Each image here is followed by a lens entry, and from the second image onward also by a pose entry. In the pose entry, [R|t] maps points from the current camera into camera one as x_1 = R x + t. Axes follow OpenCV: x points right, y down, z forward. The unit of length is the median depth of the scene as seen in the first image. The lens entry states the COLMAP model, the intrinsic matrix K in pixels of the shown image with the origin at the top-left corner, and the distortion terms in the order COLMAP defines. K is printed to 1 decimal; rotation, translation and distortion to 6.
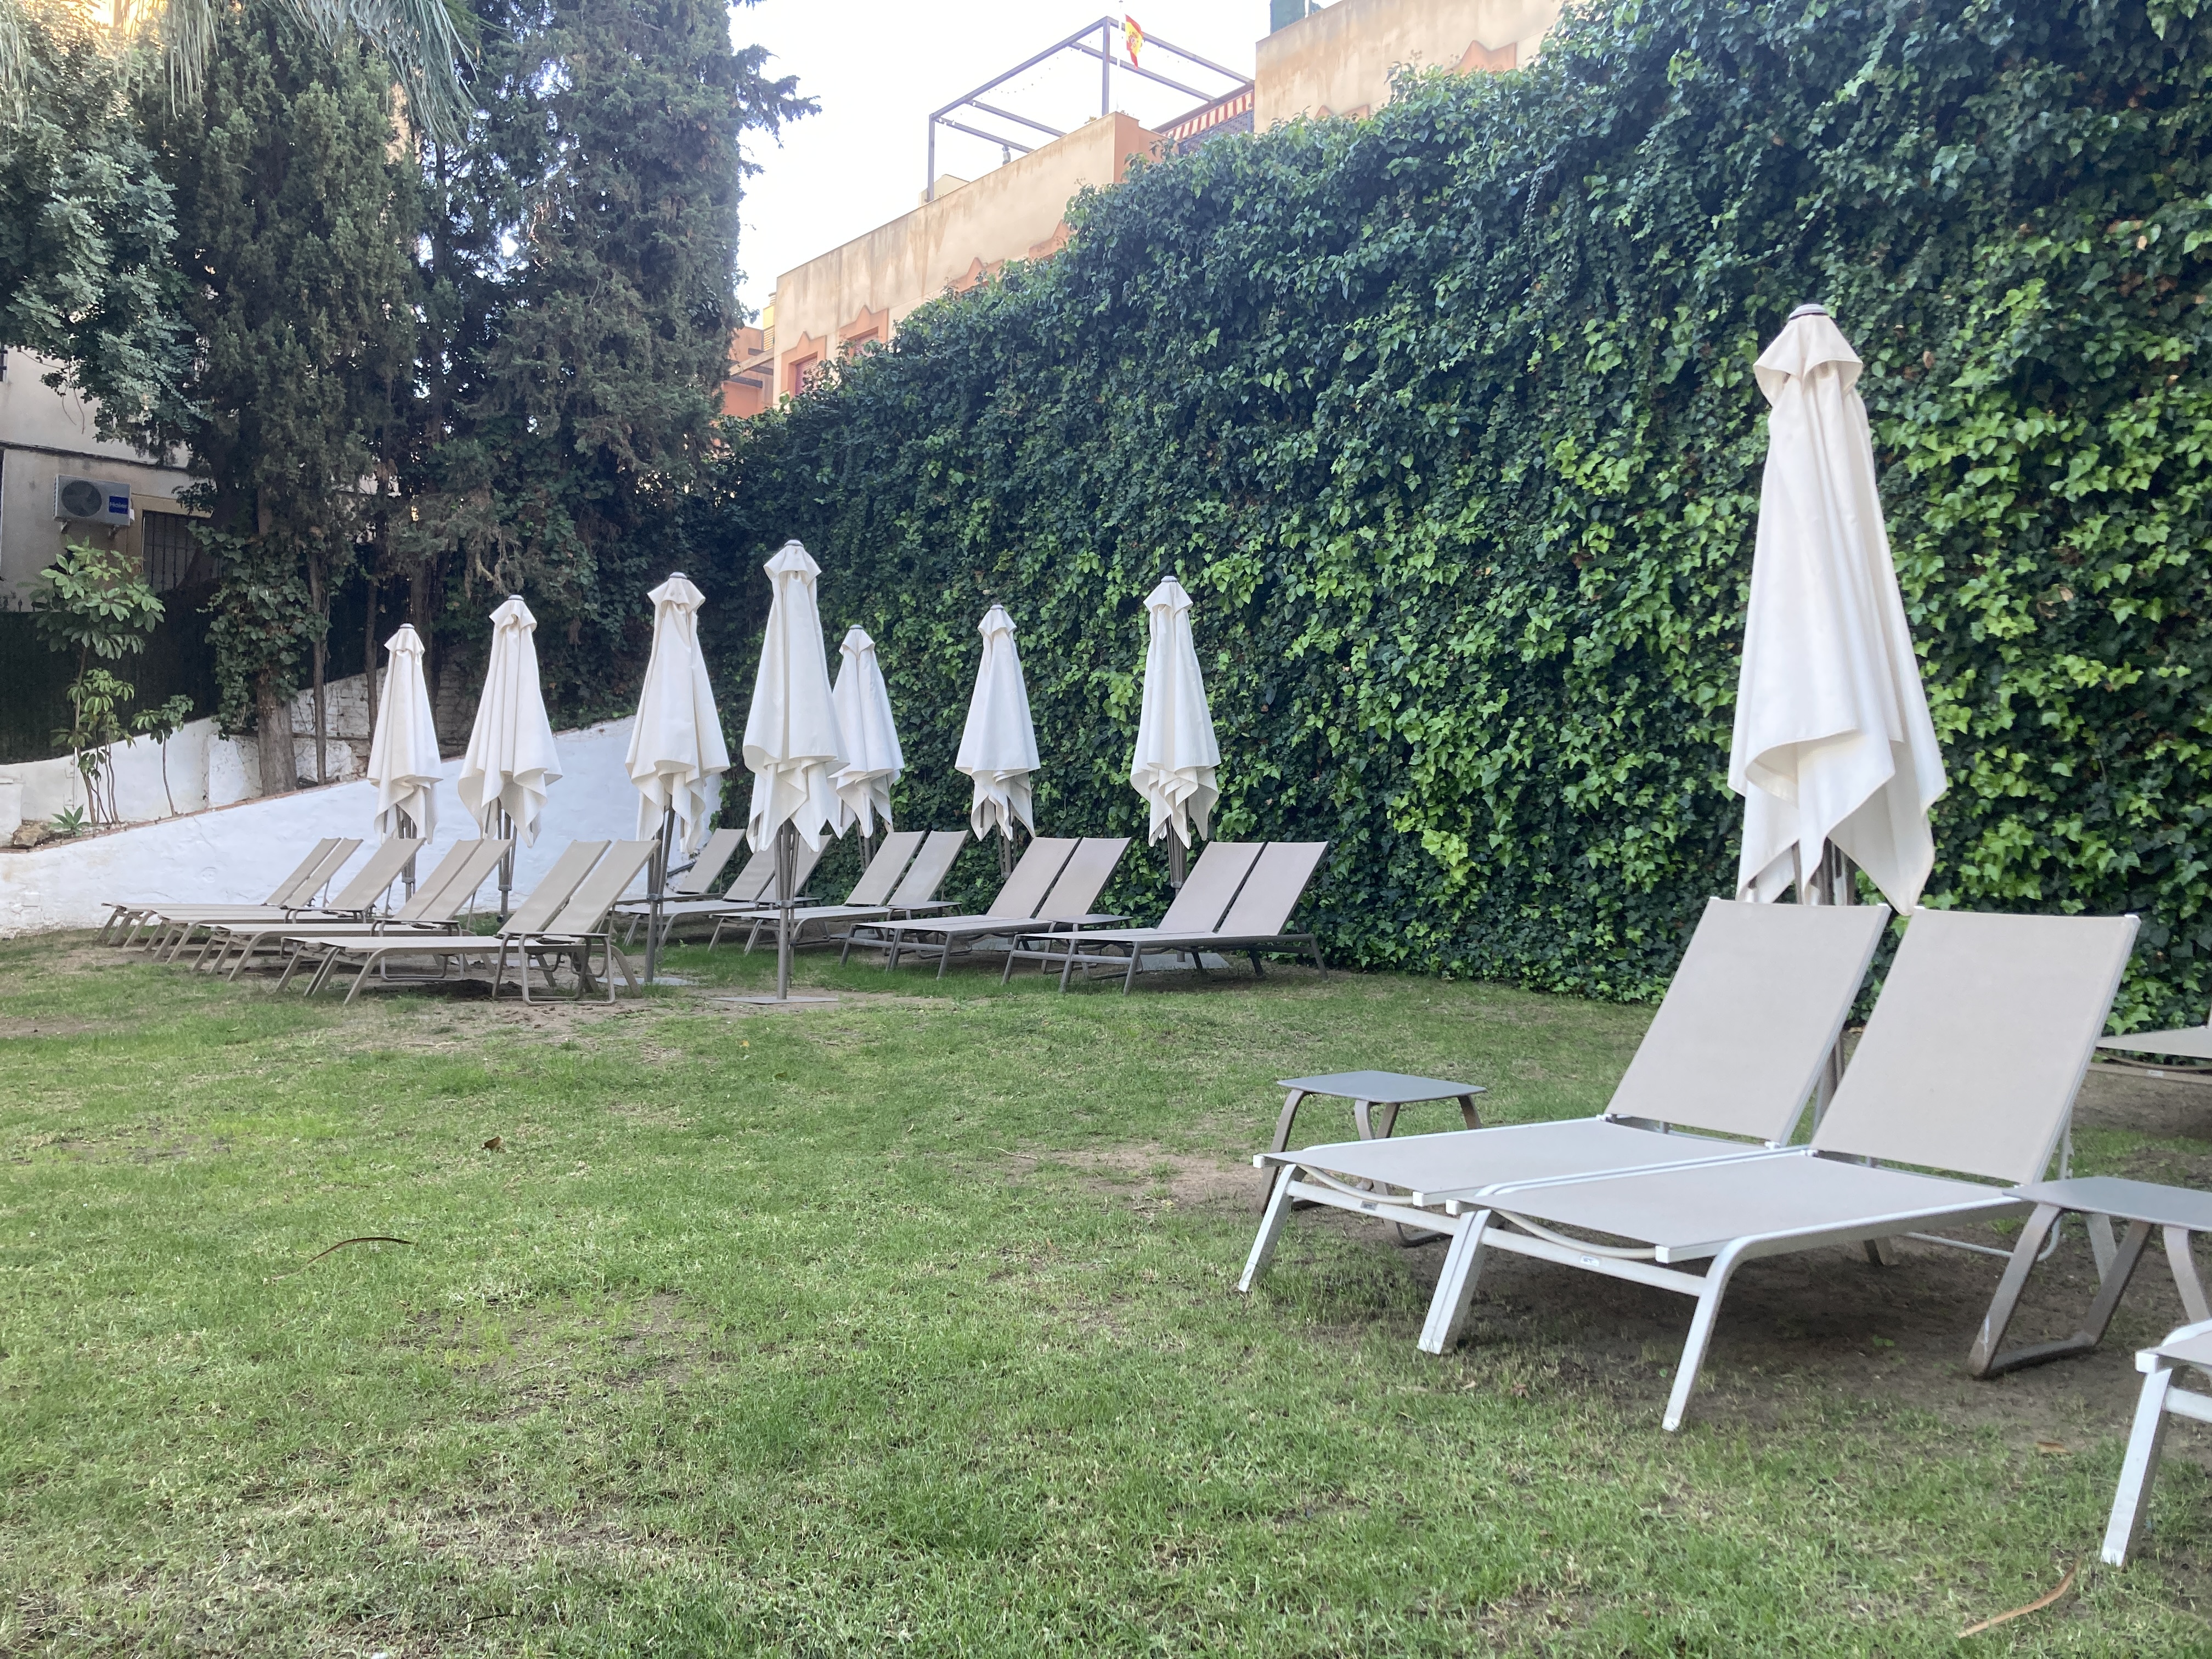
lens RADIAL K [[1850.8, 0, 1106.5], [0, 1850.8, 826.6], [0, 0, 1]] dist [0.029030, -0.005738]
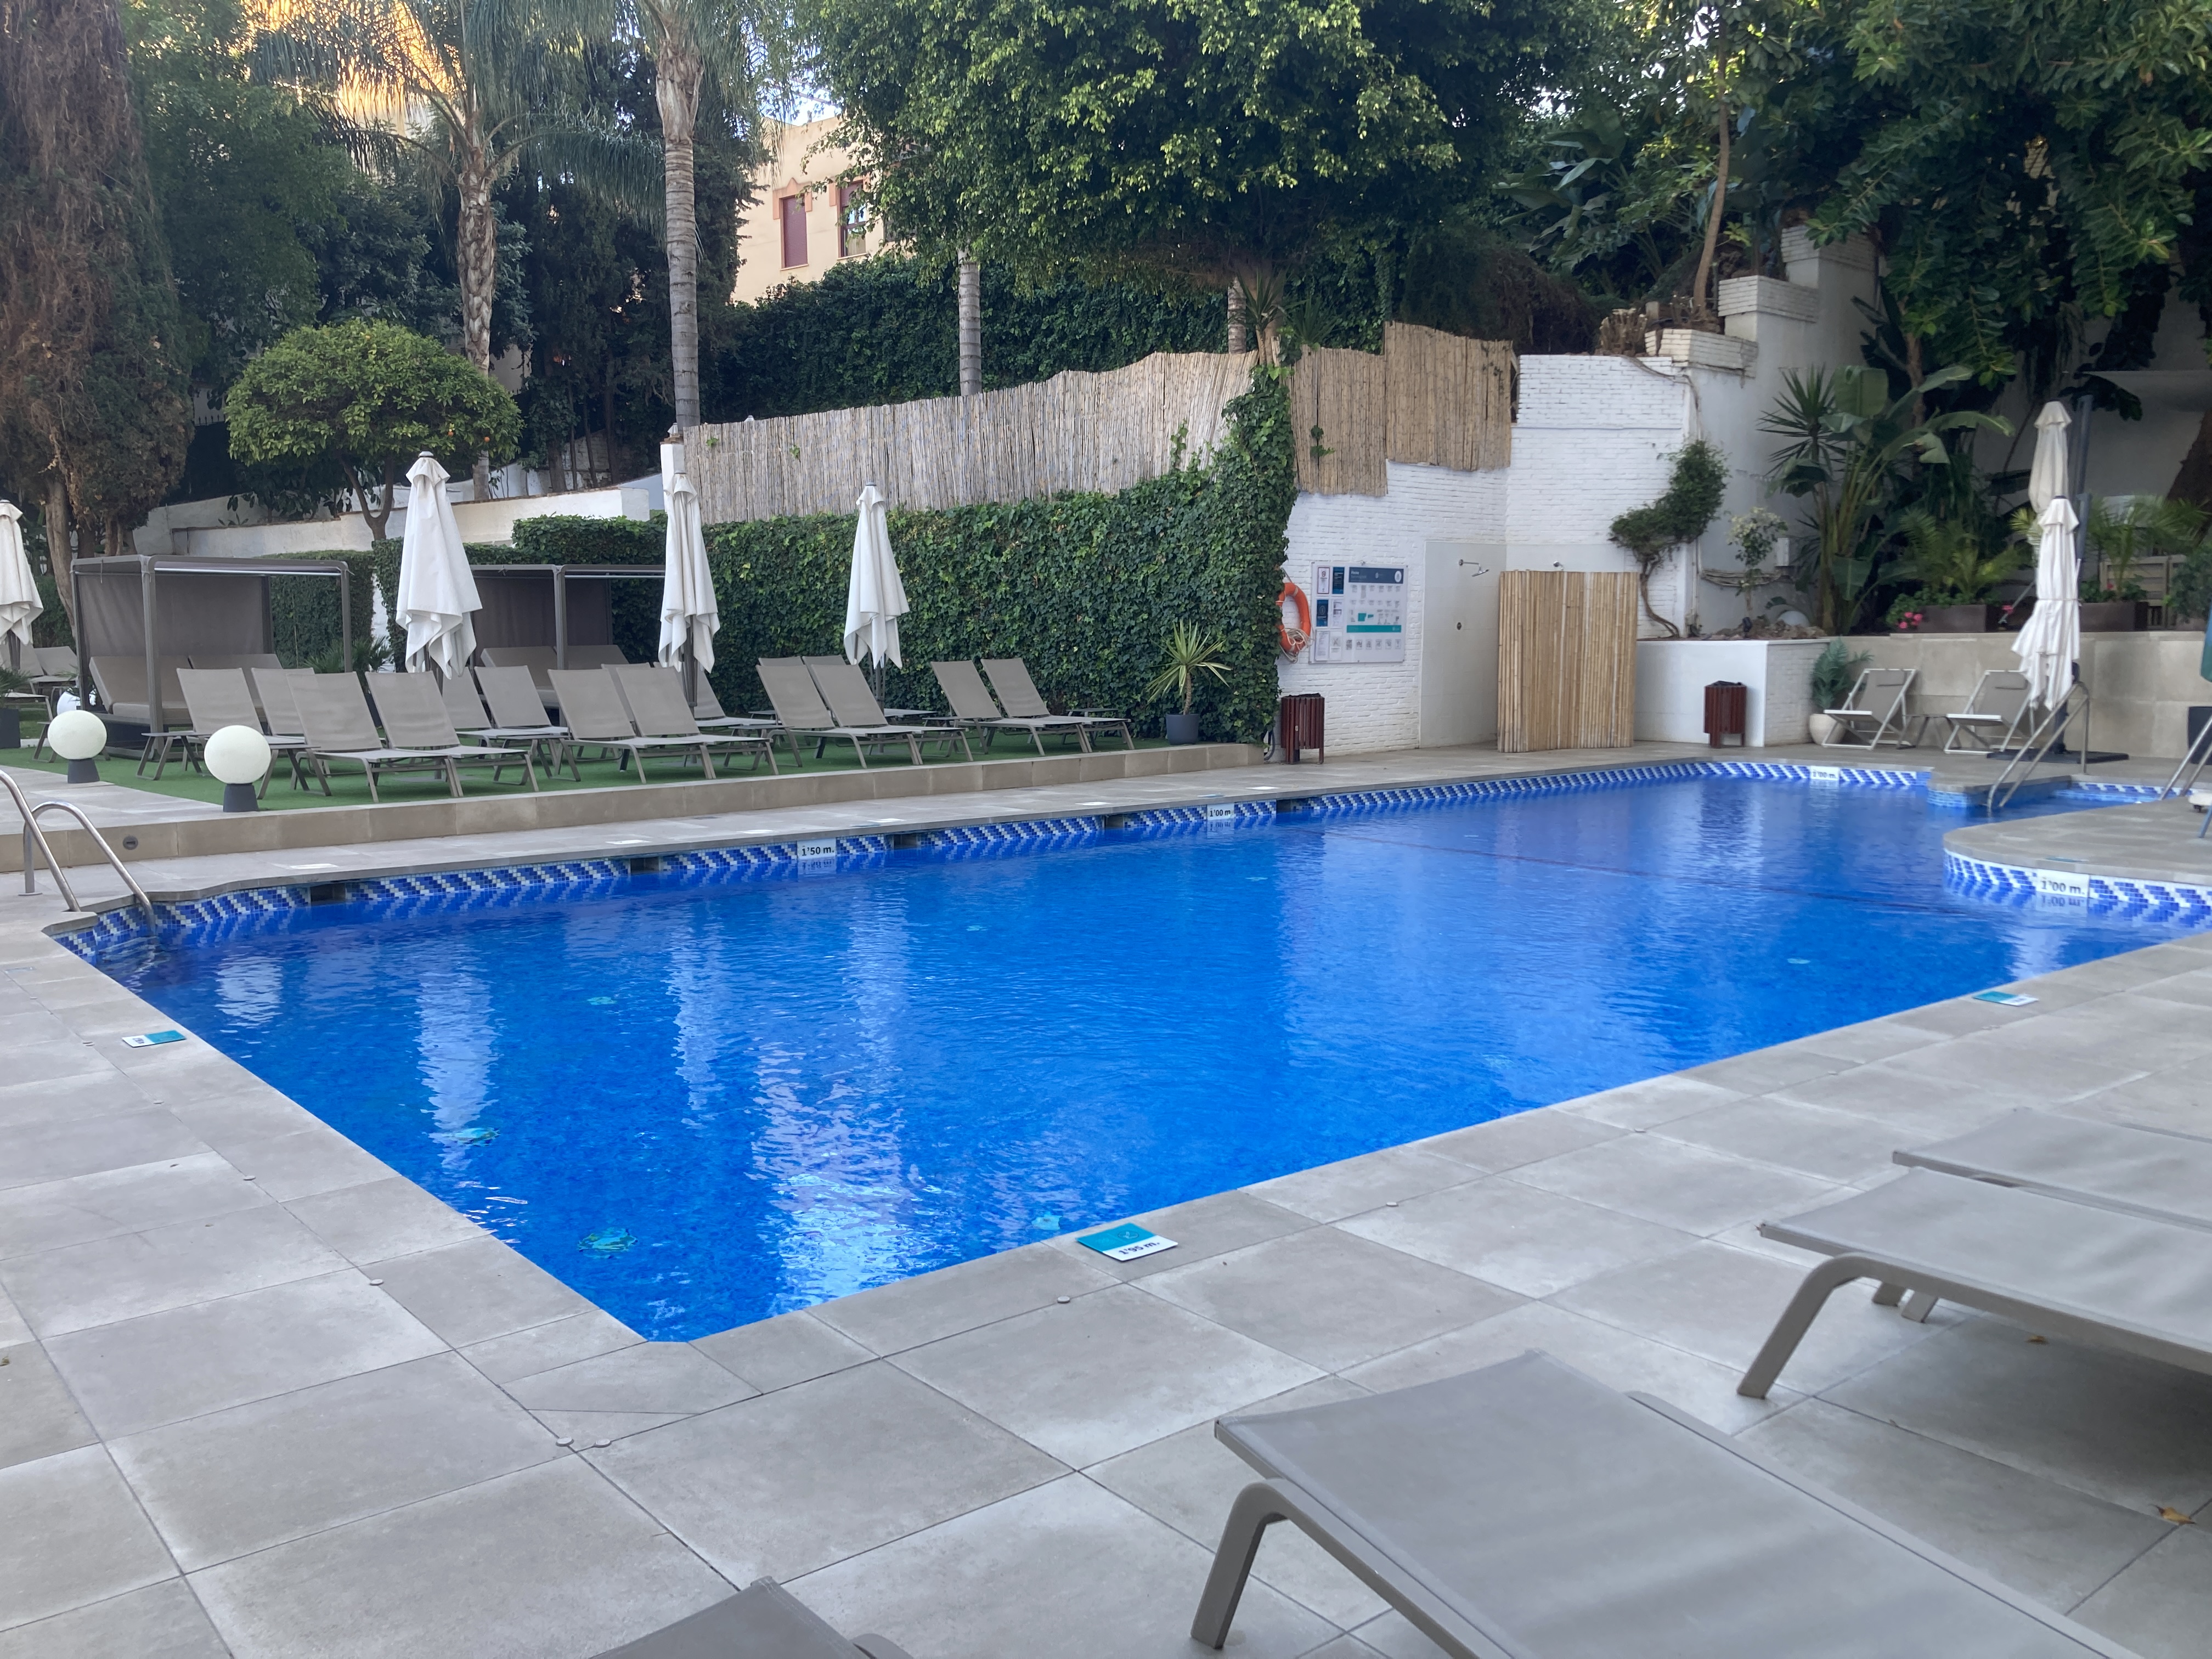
lens RADIAL K [[1850.8, 0, 1102.9], [0, 1850.8, 835.9], [0, 0, 1]] dist [0.029030, -0.005738]
pose [[0.979975, -0.050164, 0.192700, -0.387804], [0.021103, 0.988461, 0.149999, 0.095645], [-0.198001, -0.142929, 0.969725, -1.989486]]
